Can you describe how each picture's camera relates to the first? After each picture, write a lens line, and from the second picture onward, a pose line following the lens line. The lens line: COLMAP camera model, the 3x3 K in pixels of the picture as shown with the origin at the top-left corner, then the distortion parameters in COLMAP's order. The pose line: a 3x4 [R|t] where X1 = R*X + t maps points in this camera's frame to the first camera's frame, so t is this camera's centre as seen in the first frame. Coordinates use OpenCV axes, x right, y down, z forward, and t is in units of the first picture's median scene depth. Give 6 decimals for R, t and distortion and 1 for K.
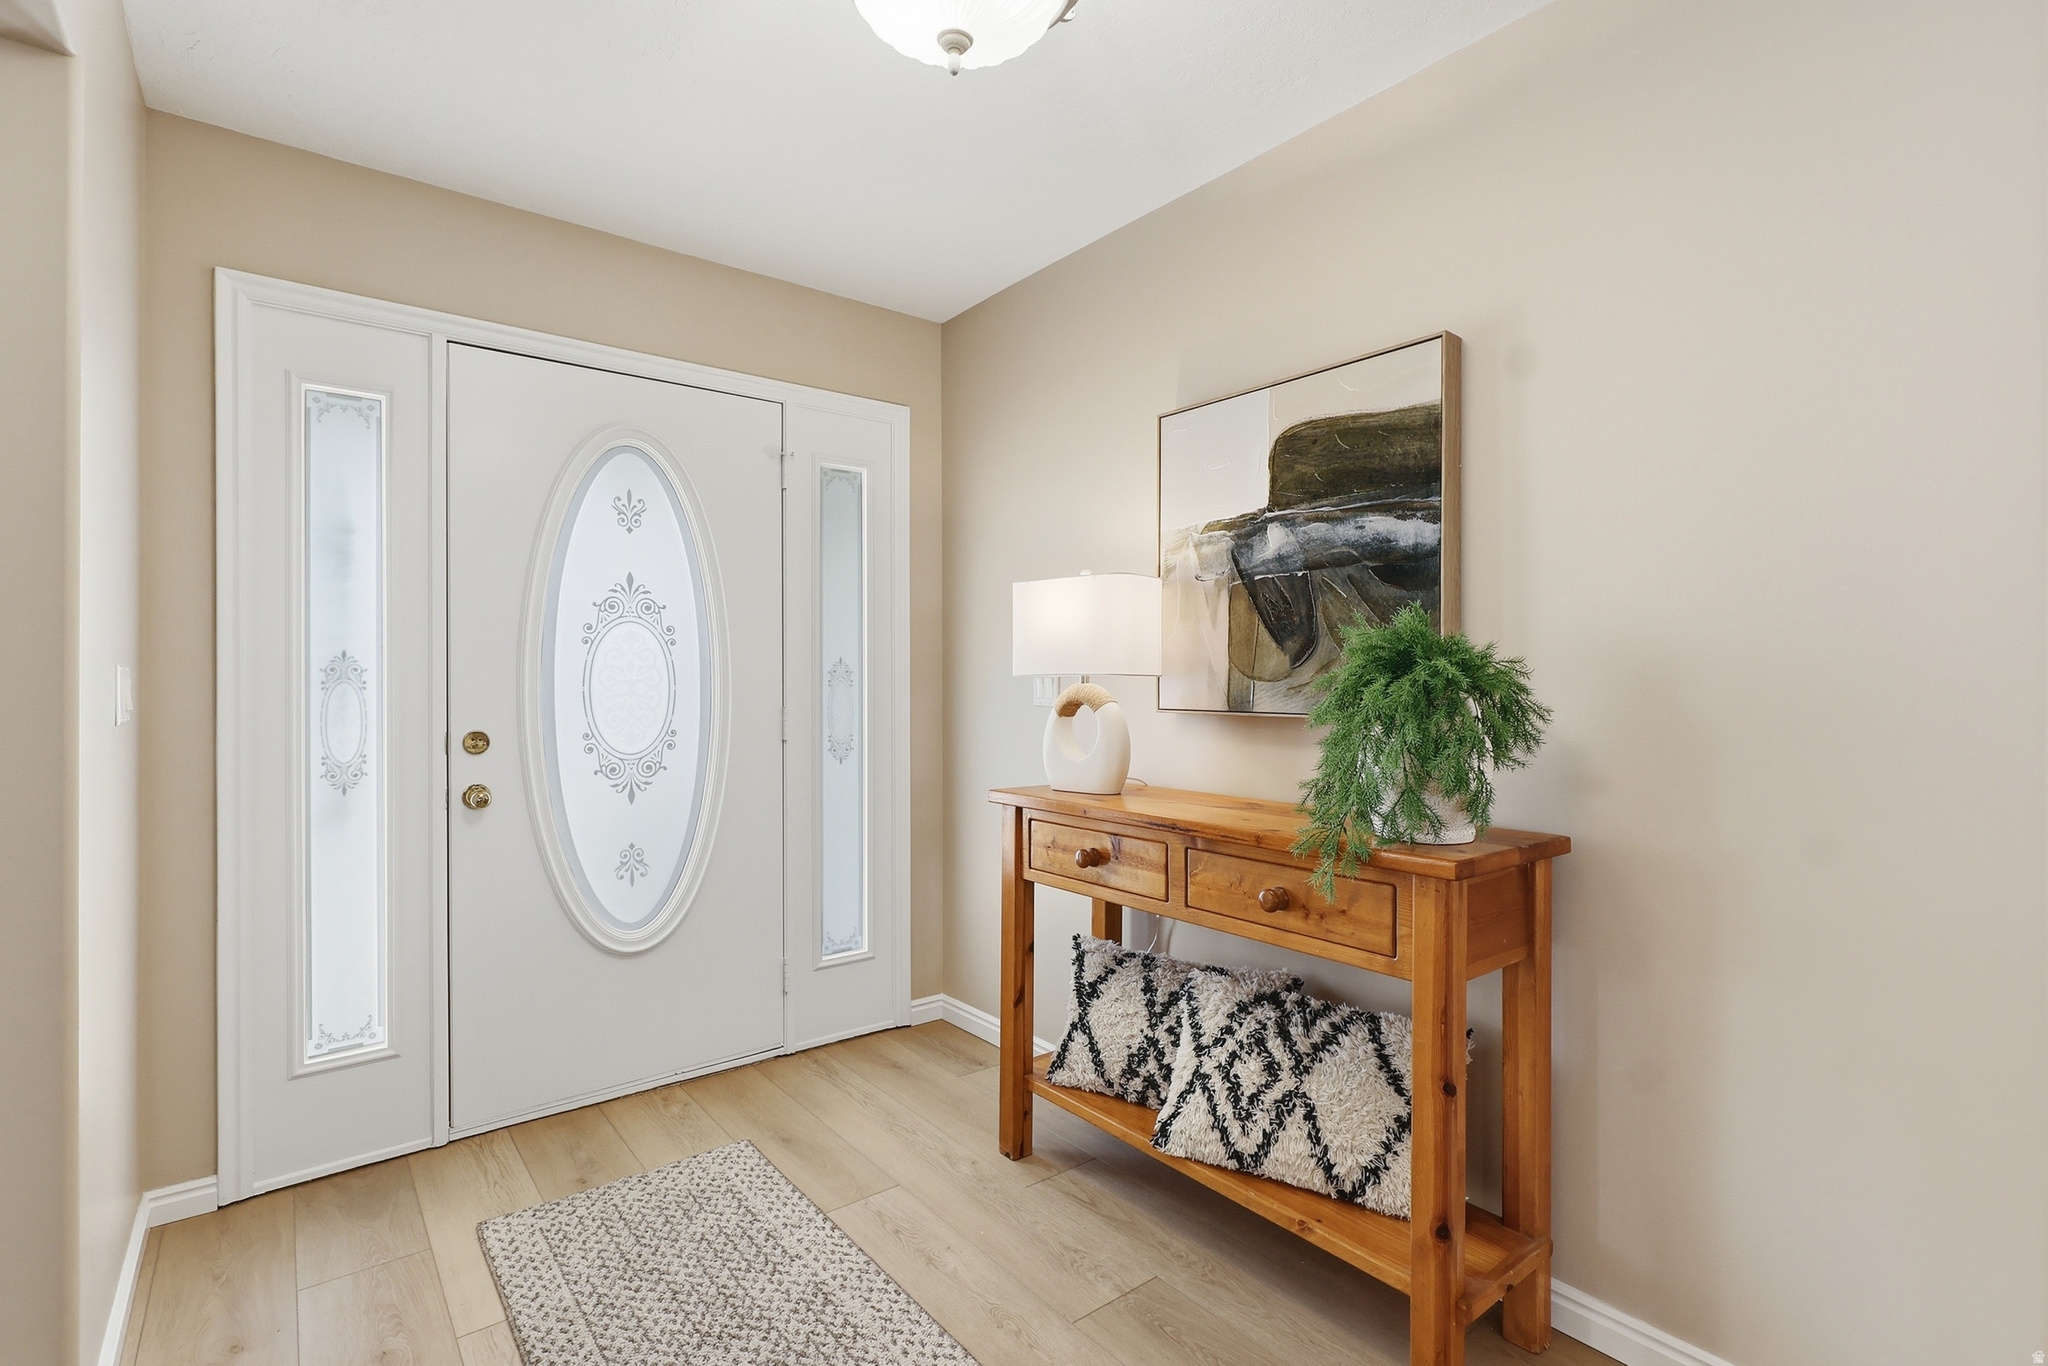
lens RADIAL K [[960.2, 0, 1019.3], [0, 960.2, 677.6], [0, 0, 1]] dist [-0.008271, 0.002818]
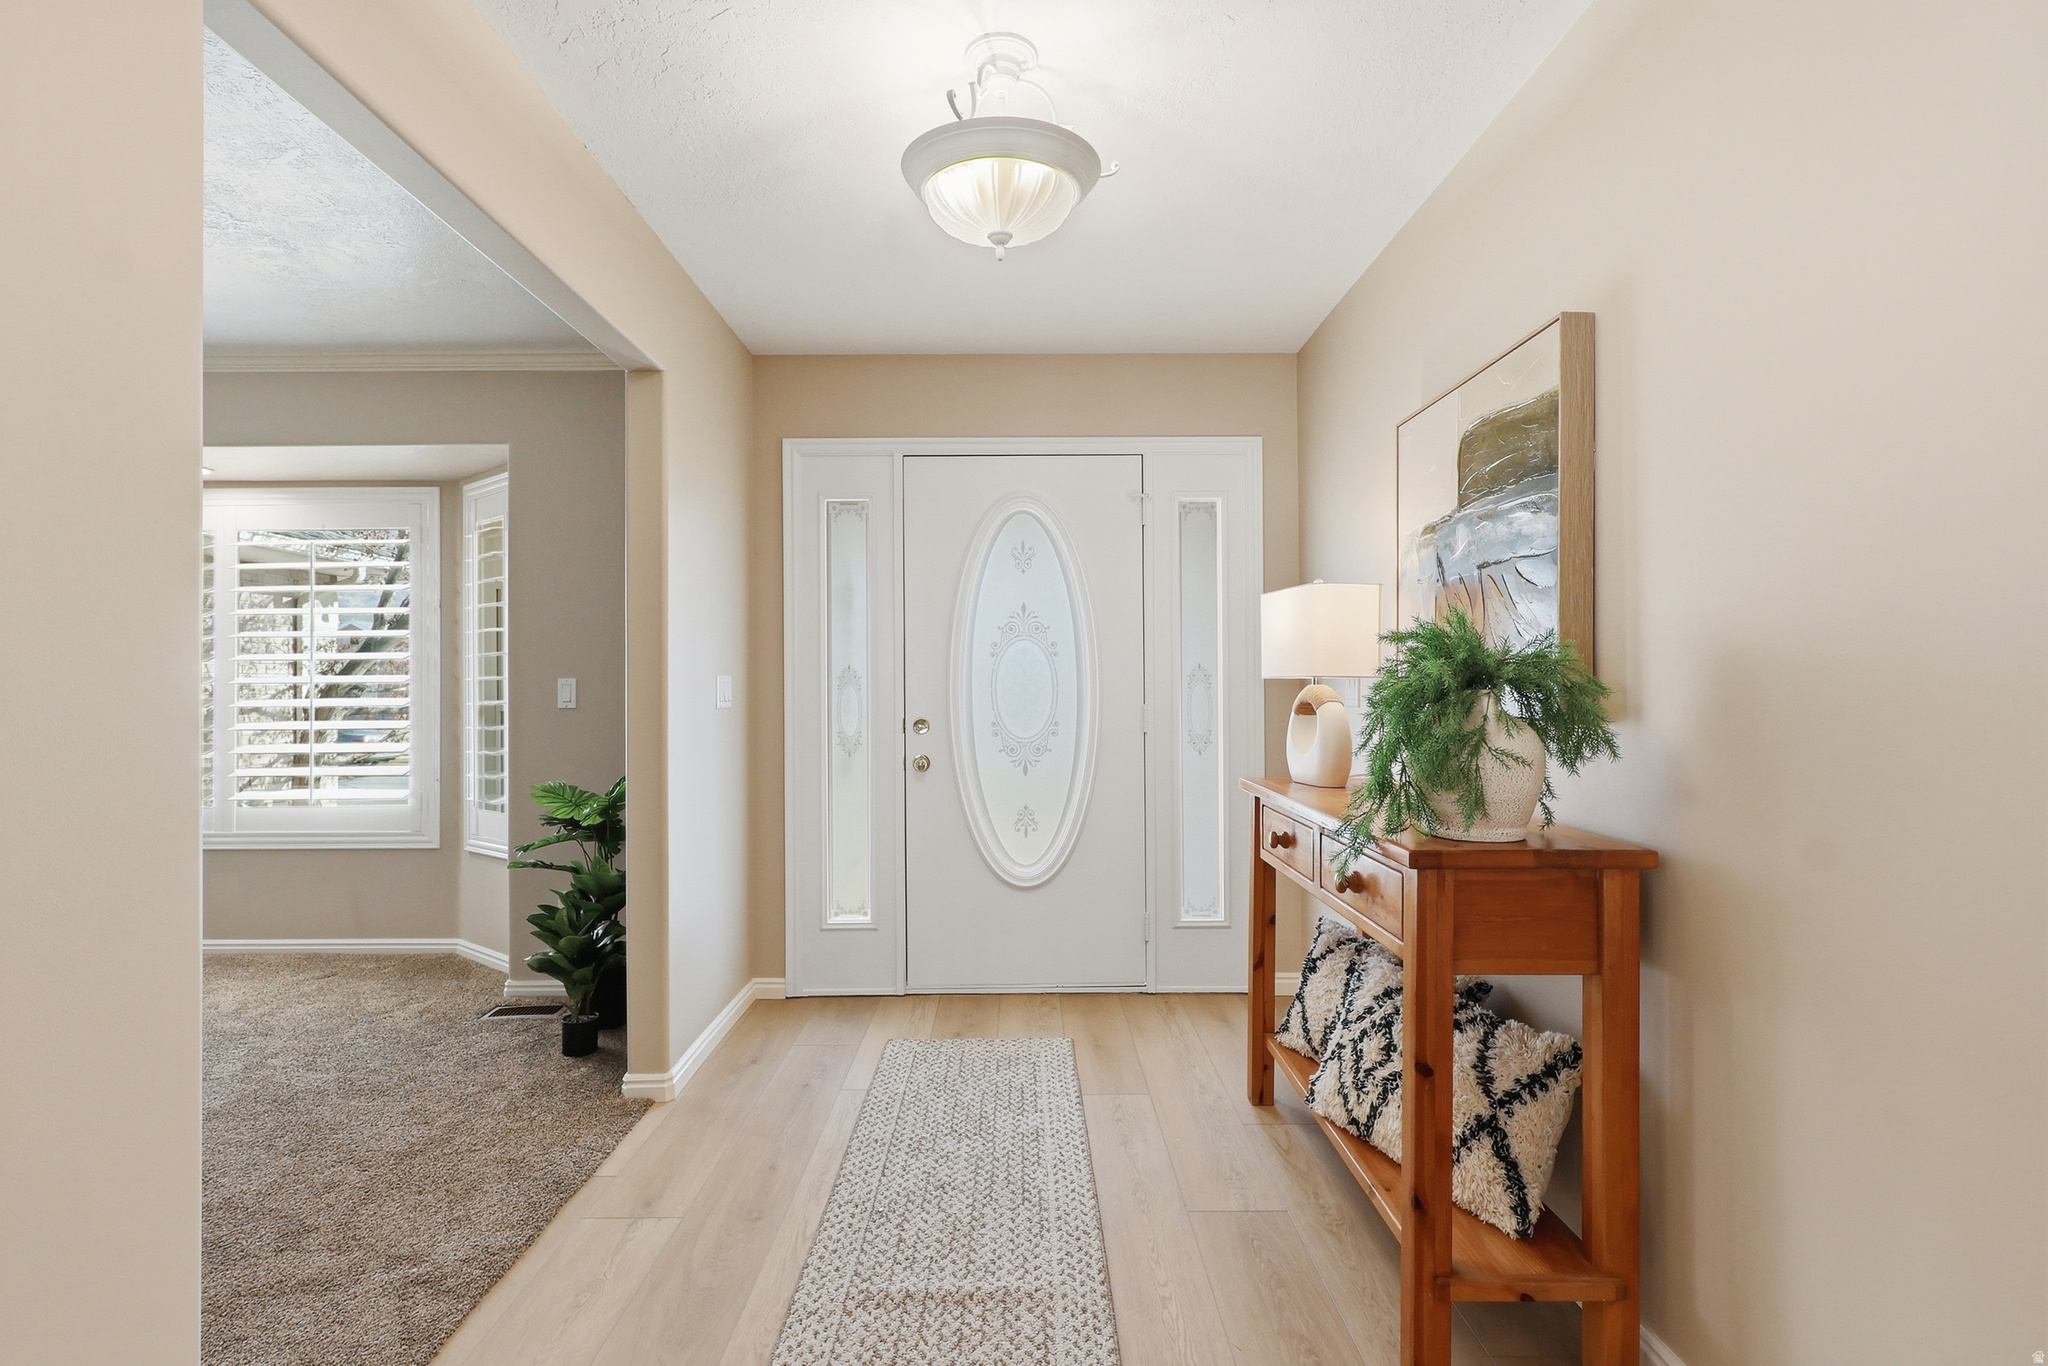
lens RADIAL K [[960.2, 0, 1012.1], [0, 960.2, 680.8], [0, 0, 1]] dist [-0.008271, 0.002818]
pose [[0.782774, -0.004845, -0.622288, 0.514067], [0.004243, 0.999988, -0.002448, 0.002962], [0.622292, -0.000724, 0.782785, -0.071130]]
